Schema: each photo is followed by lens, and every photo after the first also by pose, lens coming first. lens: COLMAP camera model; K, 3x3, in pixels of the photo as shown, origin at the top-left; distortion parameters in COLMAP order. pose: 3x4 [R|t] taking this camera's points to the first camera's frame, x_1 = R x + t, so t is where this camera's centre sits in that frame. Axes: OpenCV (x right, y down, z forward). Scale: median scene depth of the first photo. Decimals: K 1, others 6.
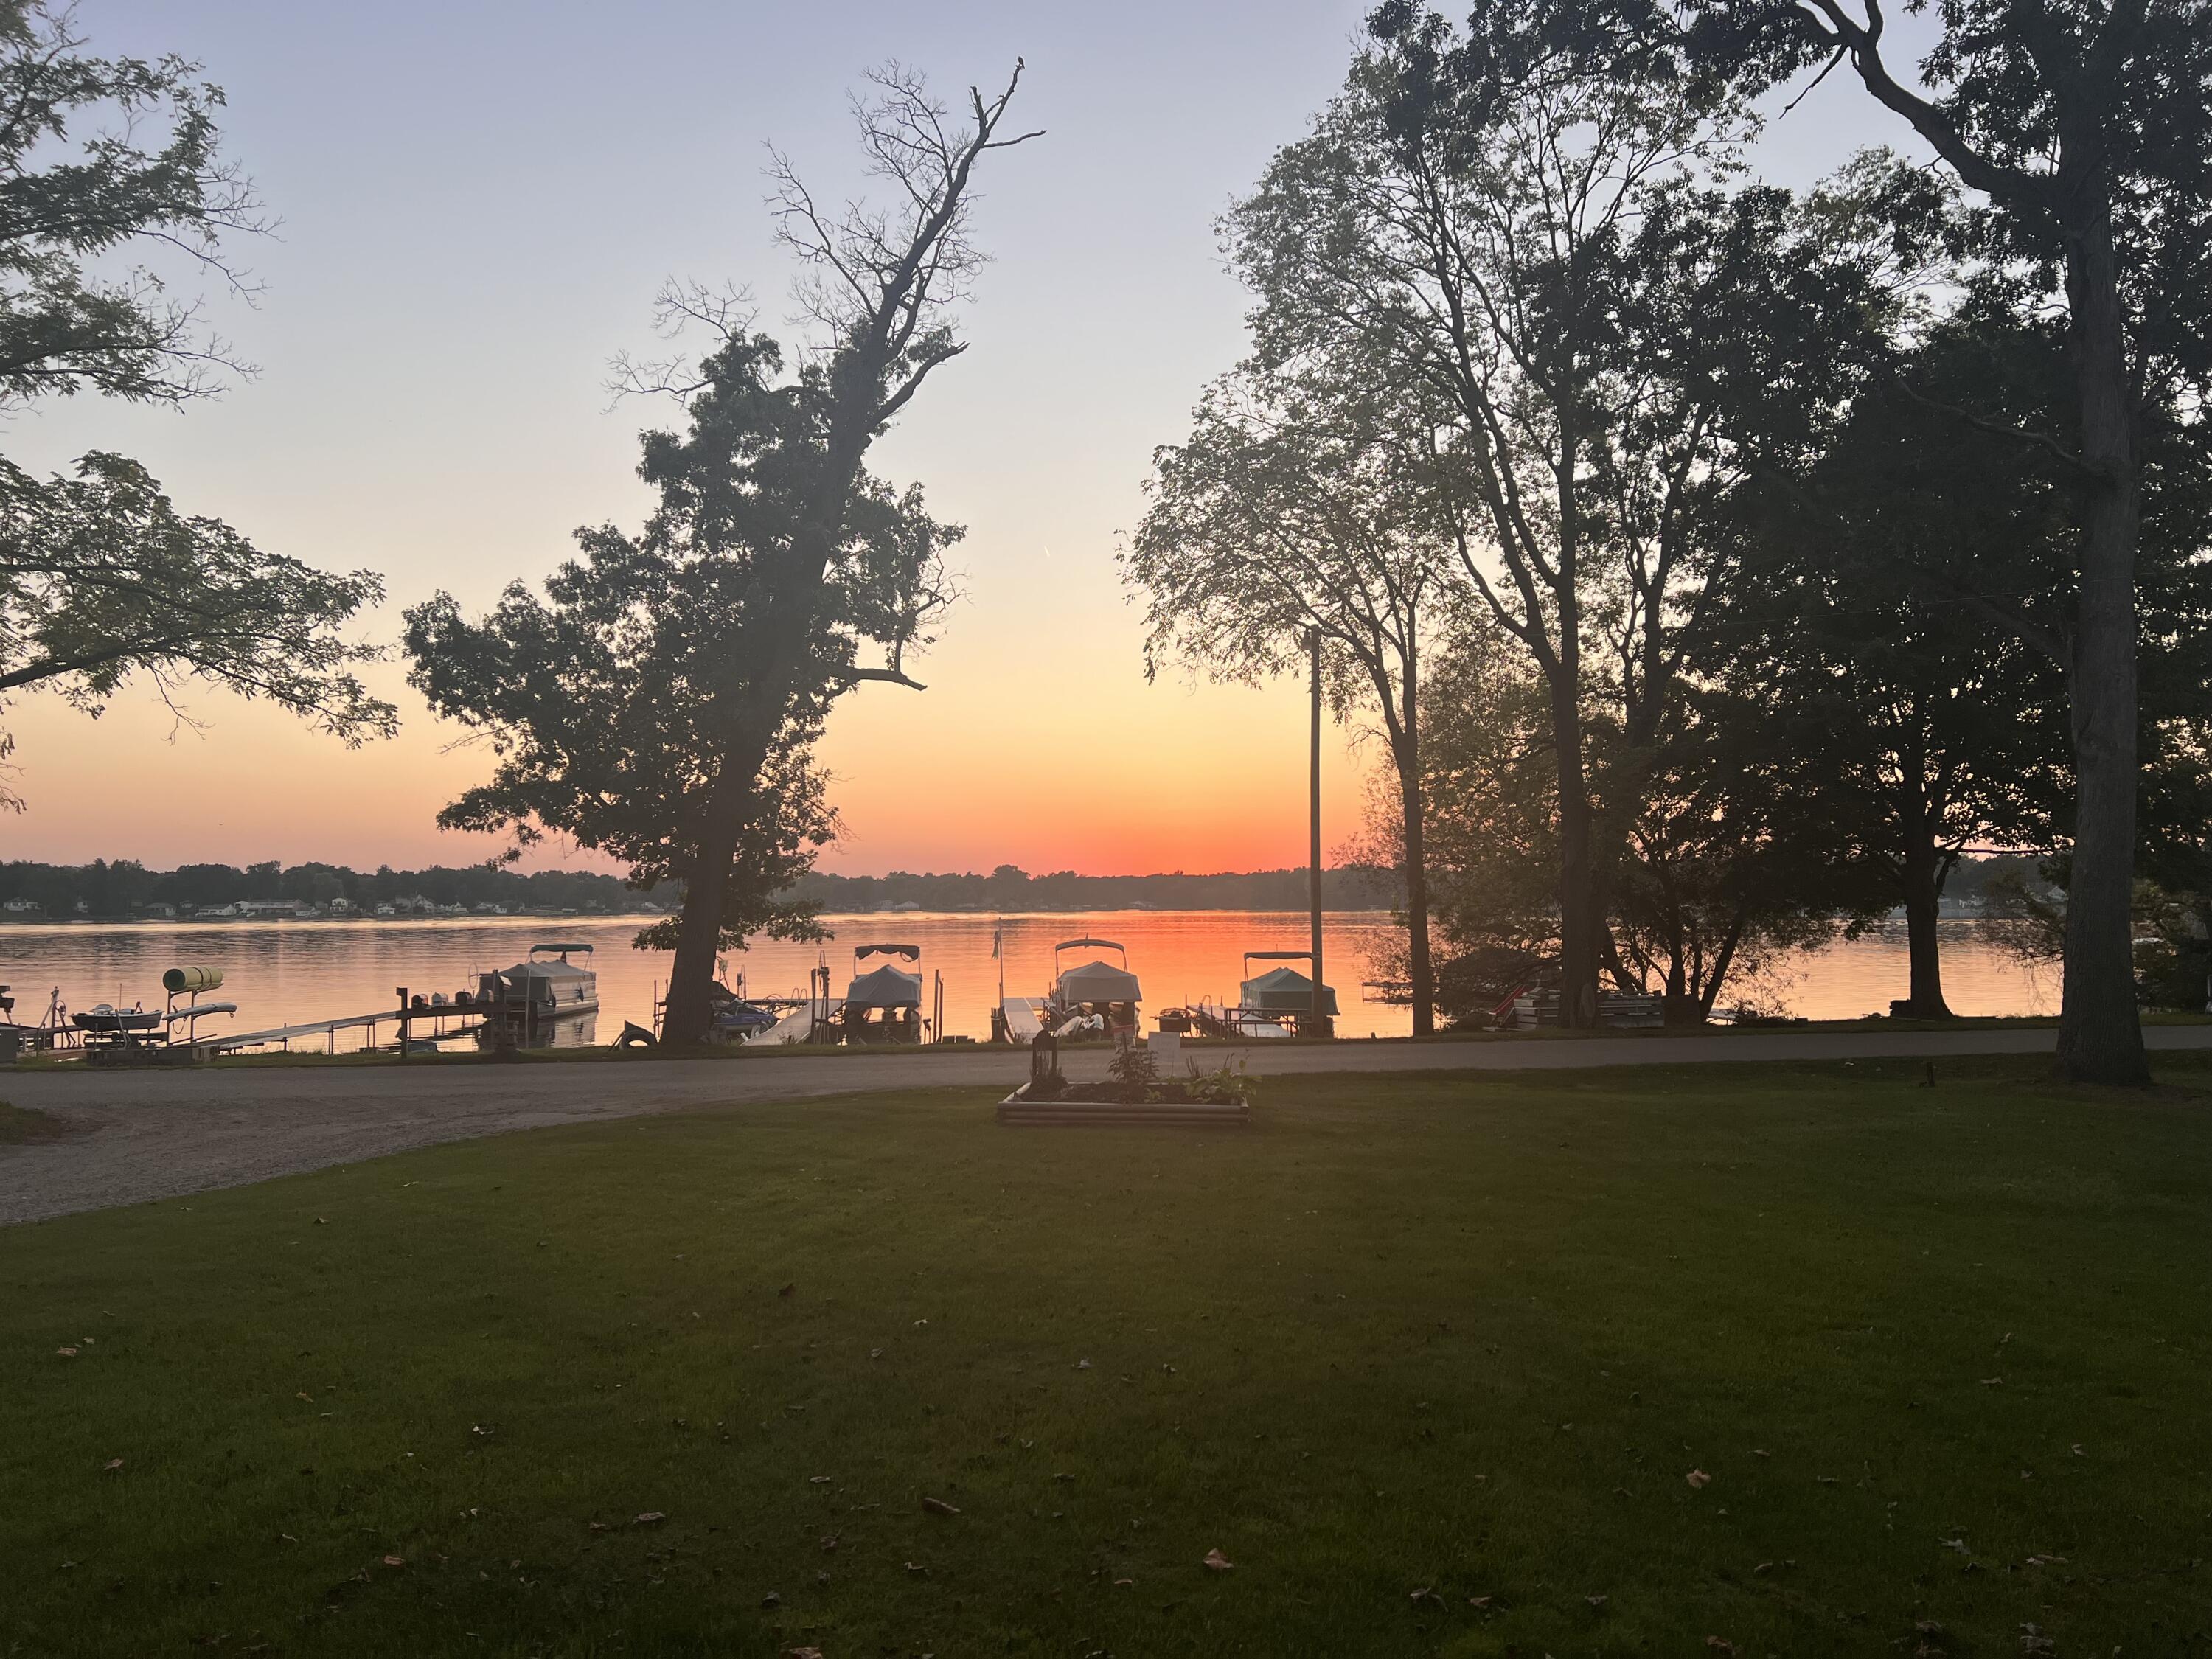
lens RADIAL K [[1651.0, 0, 1106.0], [0, 1651.0, 829.5], [0, 0, 1]] dist [0.086030, -0.106864]
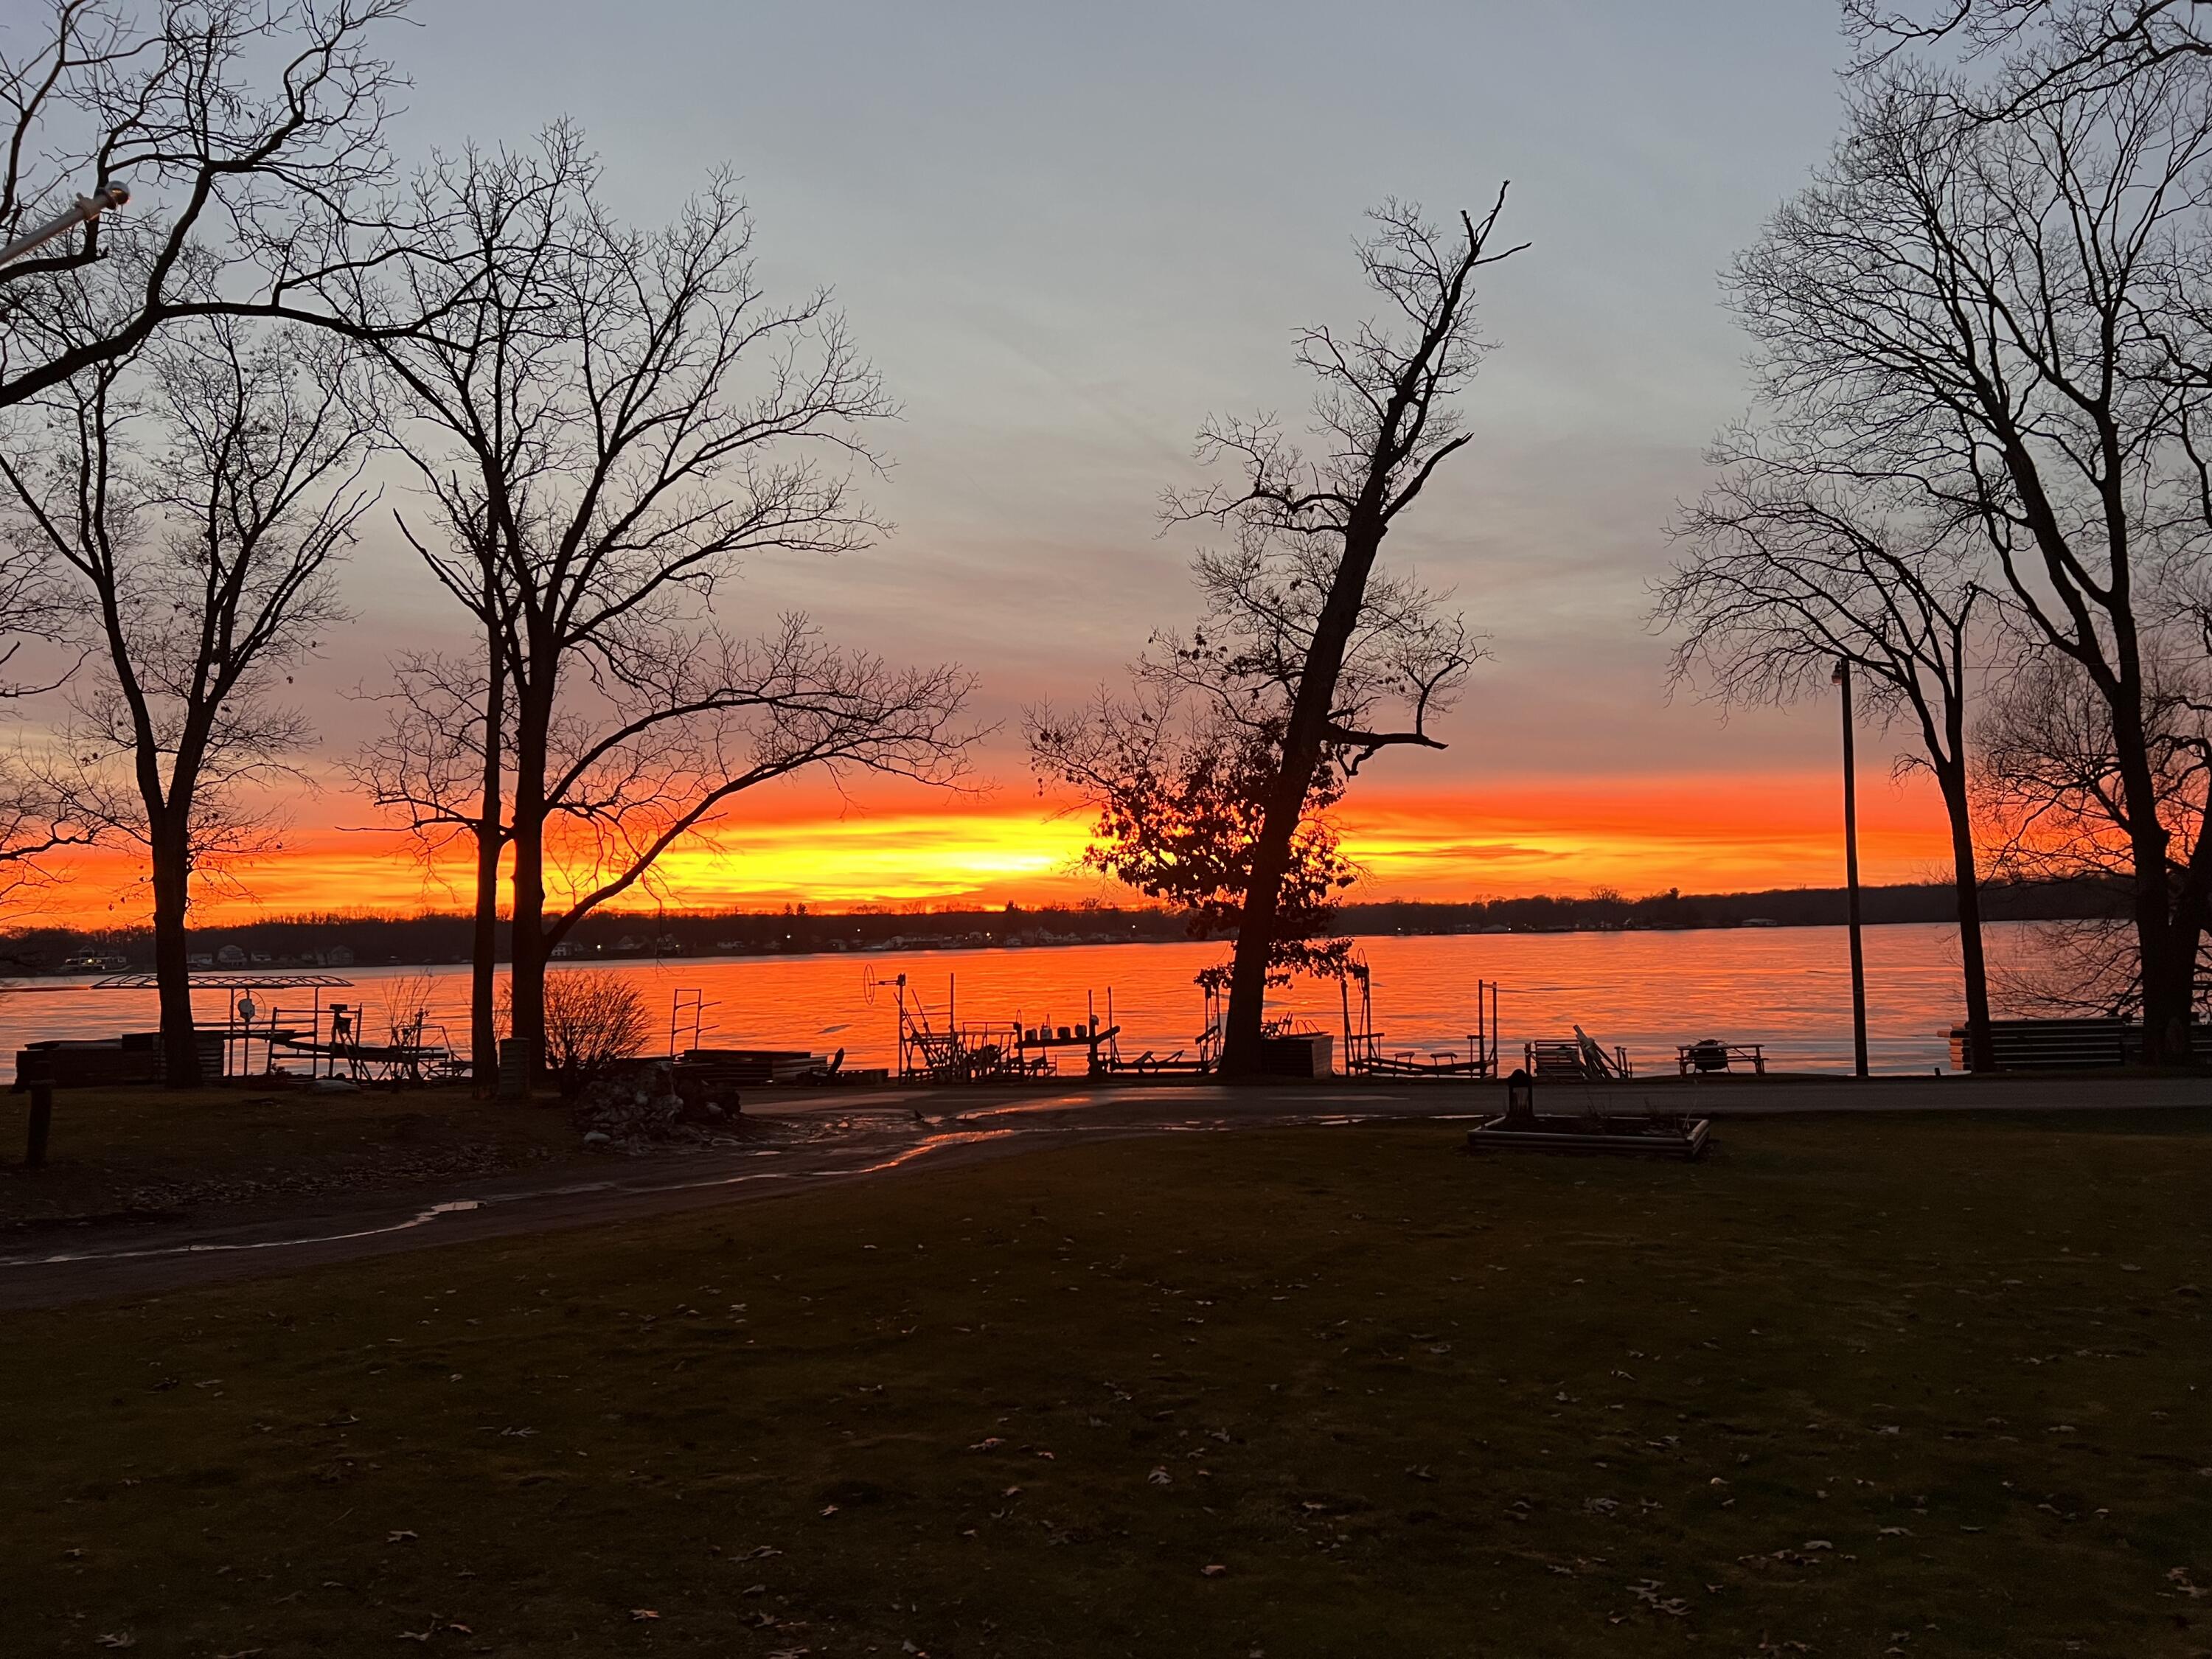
lens RADIAL K [[1651.0, 0, 1106.0], [0, 1651.0, 829.5], [0, 0, 1]] dist [0.086030, -0.106864]
pose [[0.938980, -0.041677, -0.341438, 0.052487], [0.036423, 0.999099, -0.021789, -0.016965], [0.342038, 0.008023, 0.939652, -0.103615]]
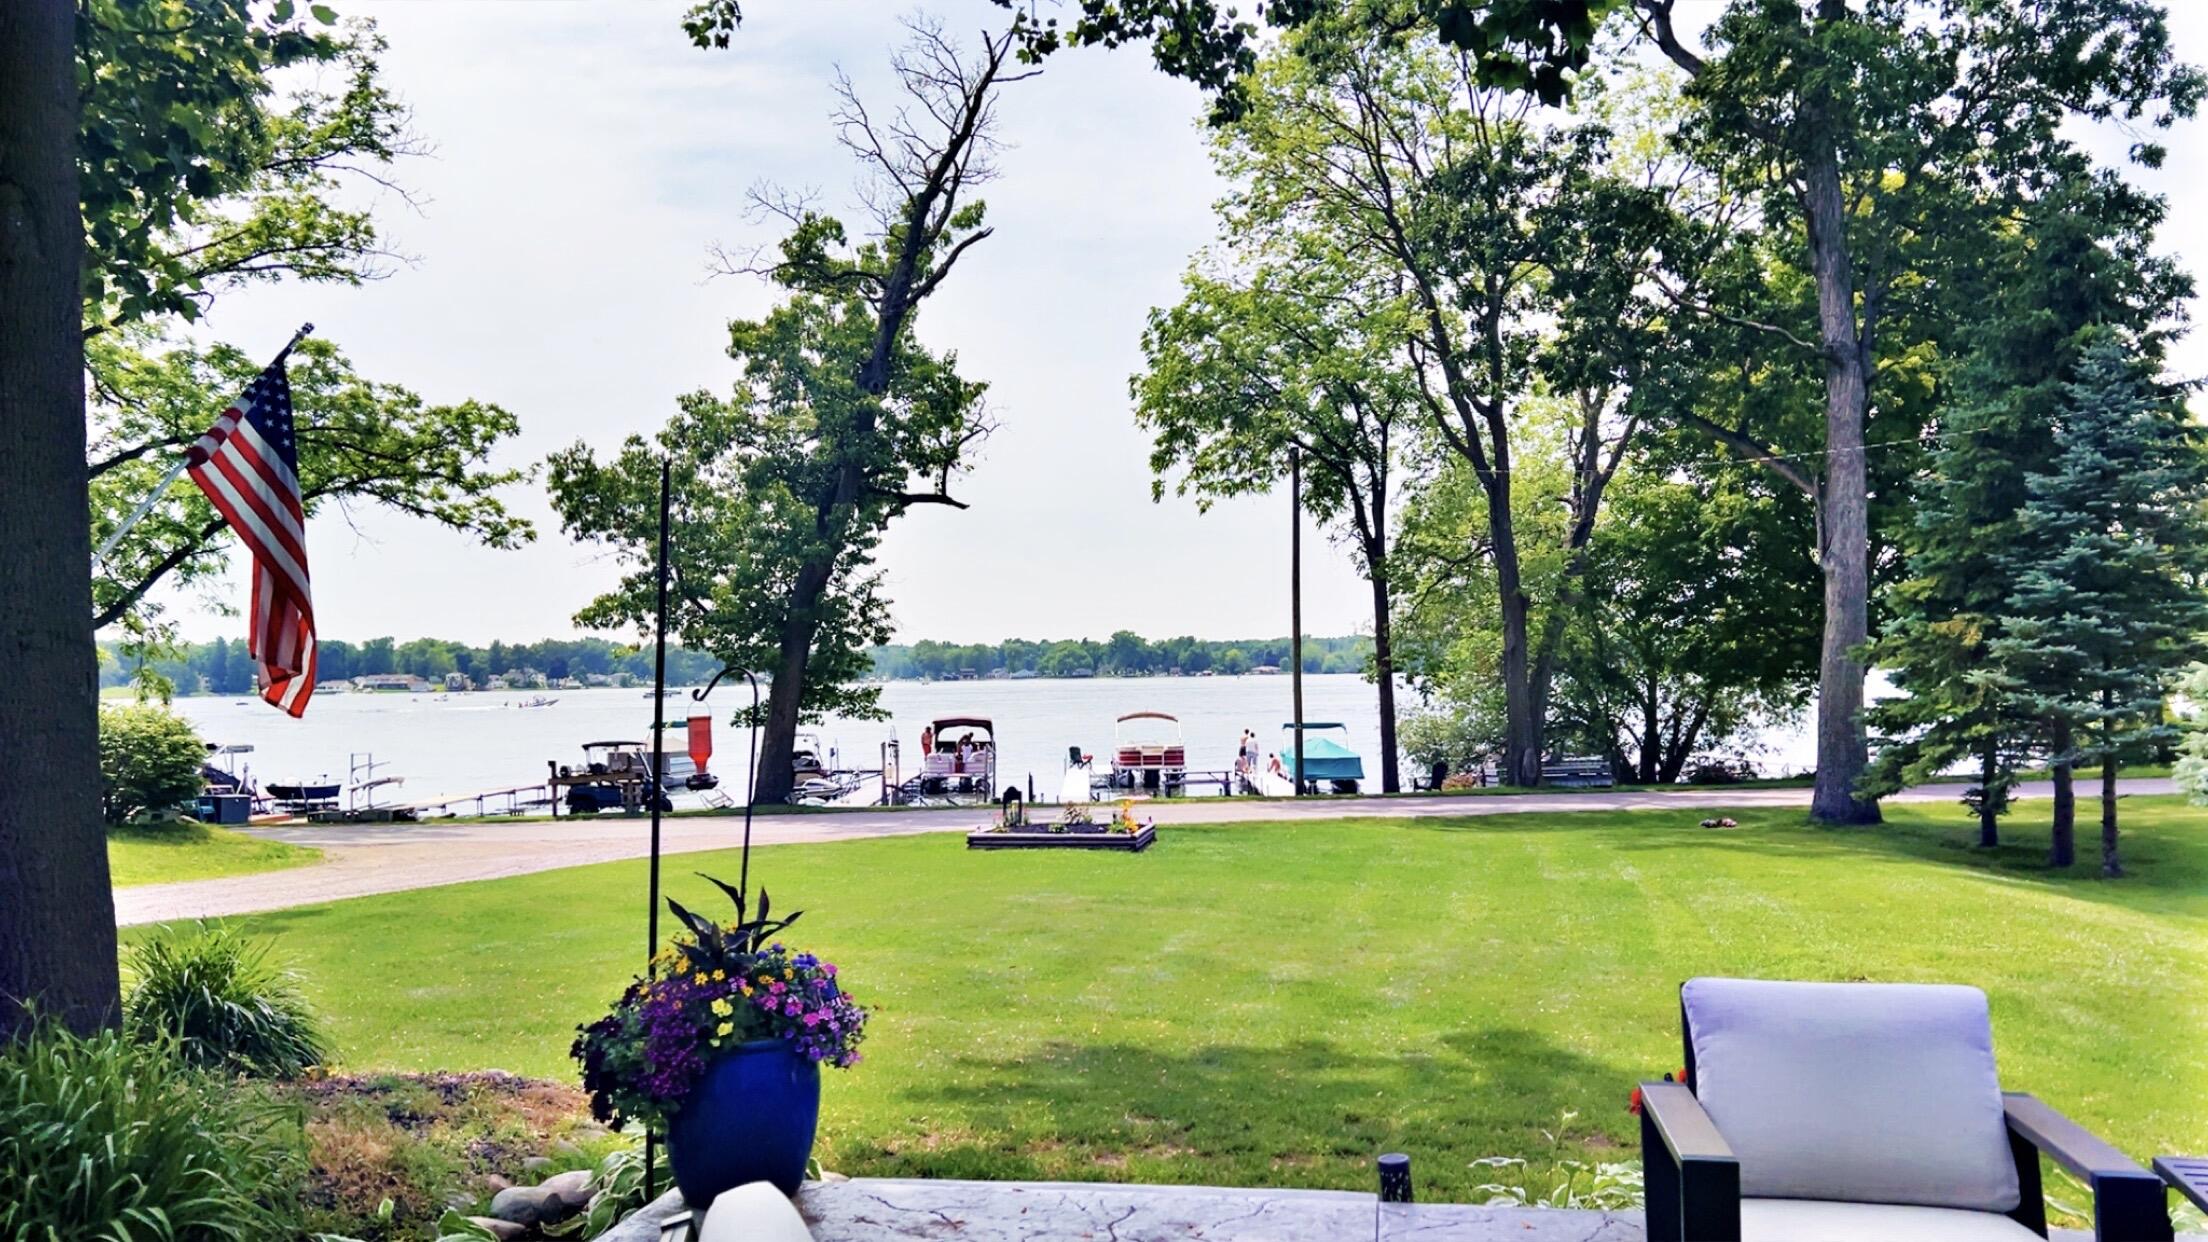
lens RADIAL K [[1724.4, 0, 1103.8], [0, 1724.4, 634.7], [0, 0, 1]] dist [0.073134, -0.000508]
pose [[0.997334, -0.013392, -0.071735, 0.082702], [0.015095, 0.999616, 0.023244, -0.022813], [0.071396, -0.024265, 0.997153, -0.257188]]
